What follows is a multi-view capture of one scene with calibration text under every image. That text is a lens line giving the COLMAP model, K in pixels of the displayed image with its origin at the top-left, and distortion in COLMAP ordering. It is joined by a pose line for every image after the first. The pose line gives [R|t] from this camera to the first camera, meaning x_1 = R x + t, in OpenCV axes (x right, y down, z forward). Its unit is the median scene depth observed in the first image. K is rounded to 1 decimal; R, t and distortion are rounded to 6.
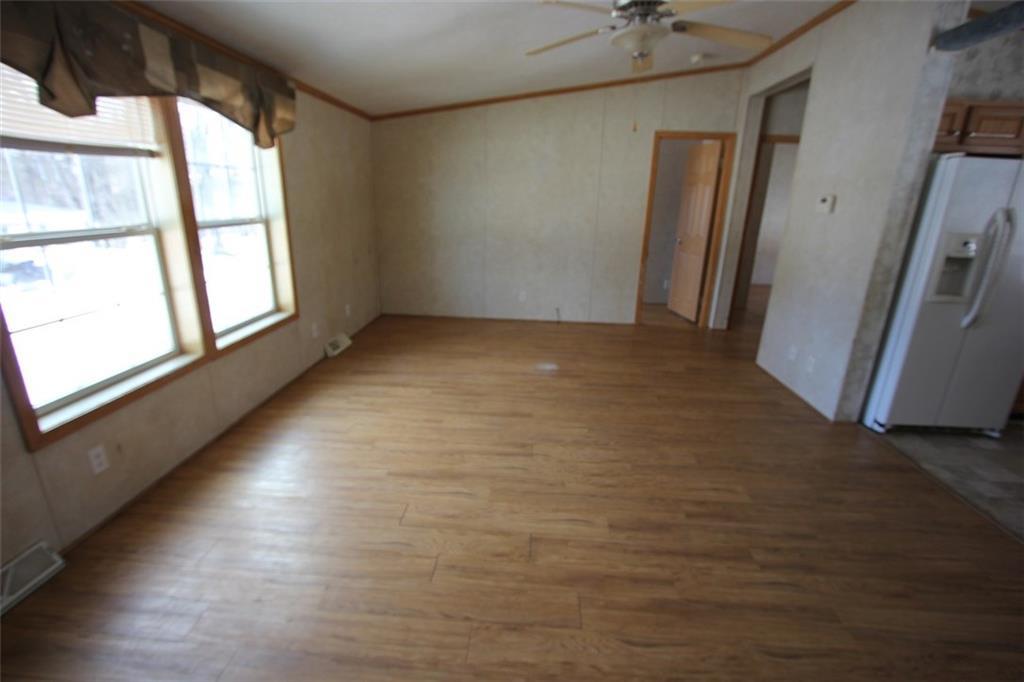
lens RADIAL K [[497.8, 0, 507.7], [0, 497.8, 339.0], [0, 0, 1]] dist [-0.027886, 0.007818]
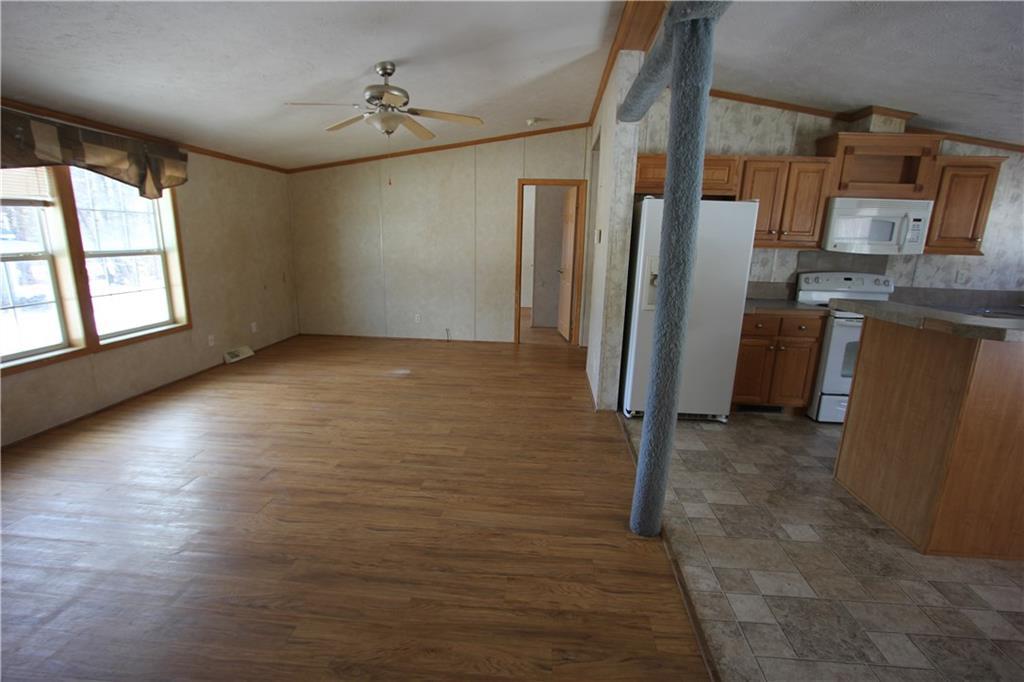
lens RADIAL K [[497.8, 0, 507.7], [0, 497.8, 339.0], [0, 0, 1]] dist [-0.027886, 0.007818]
pose [[0.999576, 0.001351, -0.029099, 0.497412], [-0.003582, 0.997044, -0.076750, 0.091254], [0.028910, 0.076822, 0.996626, -0.265395]]
